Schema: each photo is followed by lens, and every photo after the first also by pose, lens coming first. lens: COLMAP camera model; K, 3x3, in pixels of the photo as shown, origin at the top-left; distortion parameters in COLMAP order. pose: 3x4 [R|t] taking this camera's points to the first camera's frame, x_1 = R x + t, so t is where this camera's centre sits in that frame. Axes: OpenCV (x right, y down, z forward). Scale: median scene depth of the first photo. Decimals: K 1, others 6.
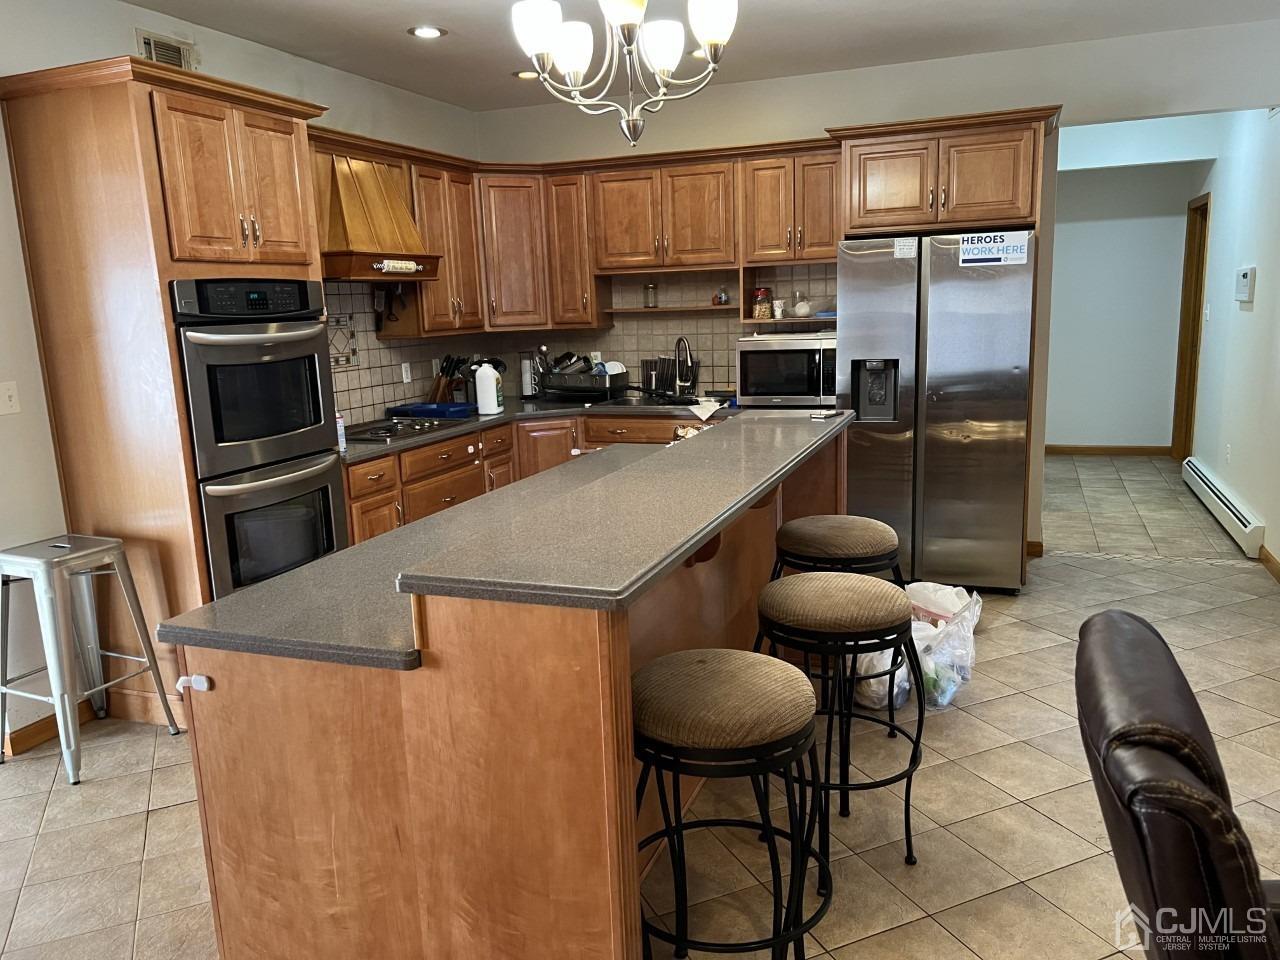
lens RADIAL K [[965.2, 0, 638.0], [0, 965.2, 476.3], [0, 0, 1]] dist [0.087427, -0.120120]
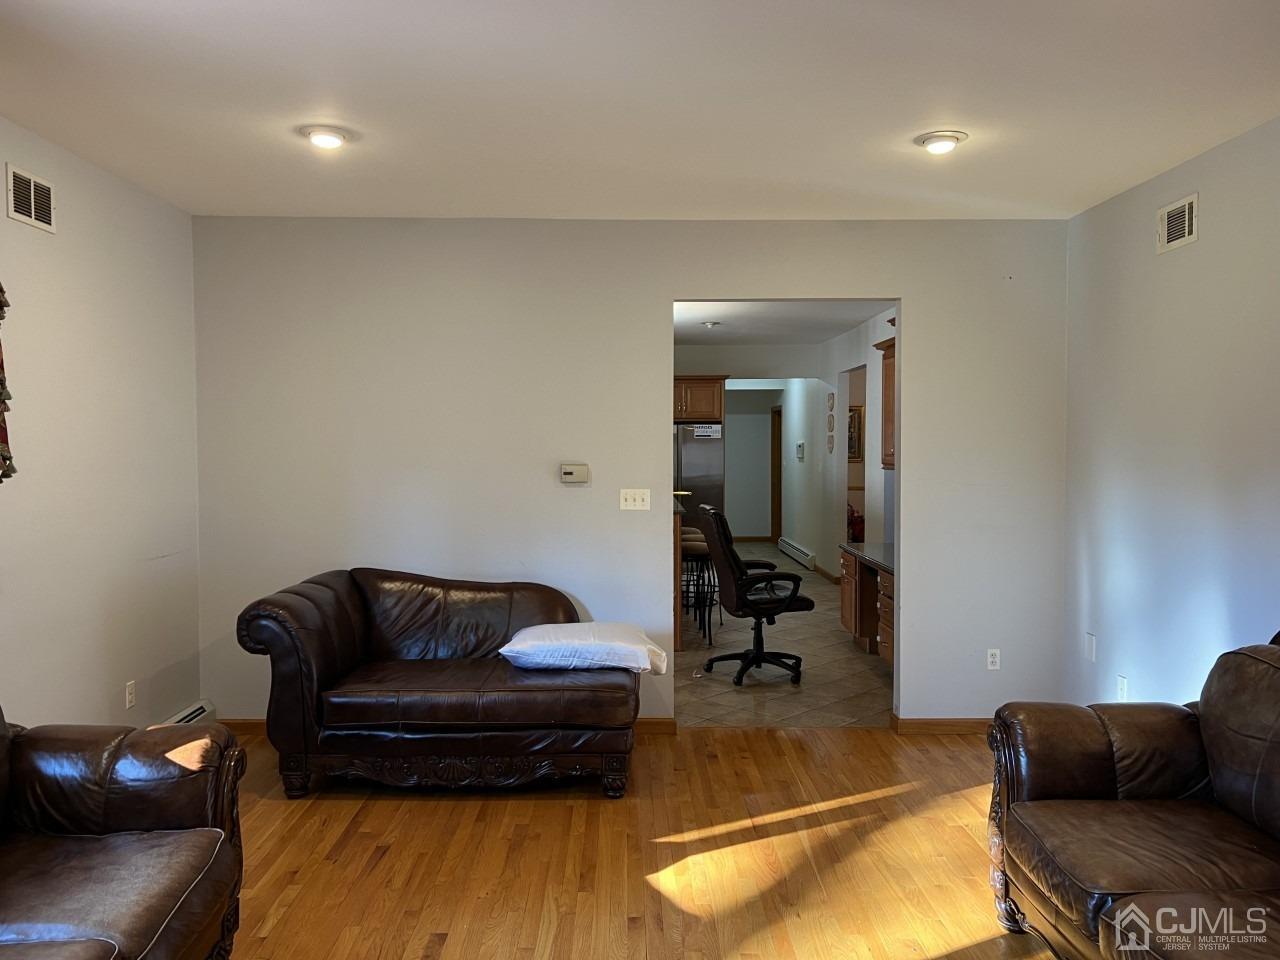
lens RADIAL K [[965.2, 0, 638.0], [0, 965.2, 476.3], [0, 0, 1]] dist [0.087427, -0.120120]
pose [[0.927904, 0.016756, 0.372443, -0.648753], [0.042236, 0.987834, -0.149668, 0.213342], [-0.370420, 0.154608, 0.915907, -1.040306]]
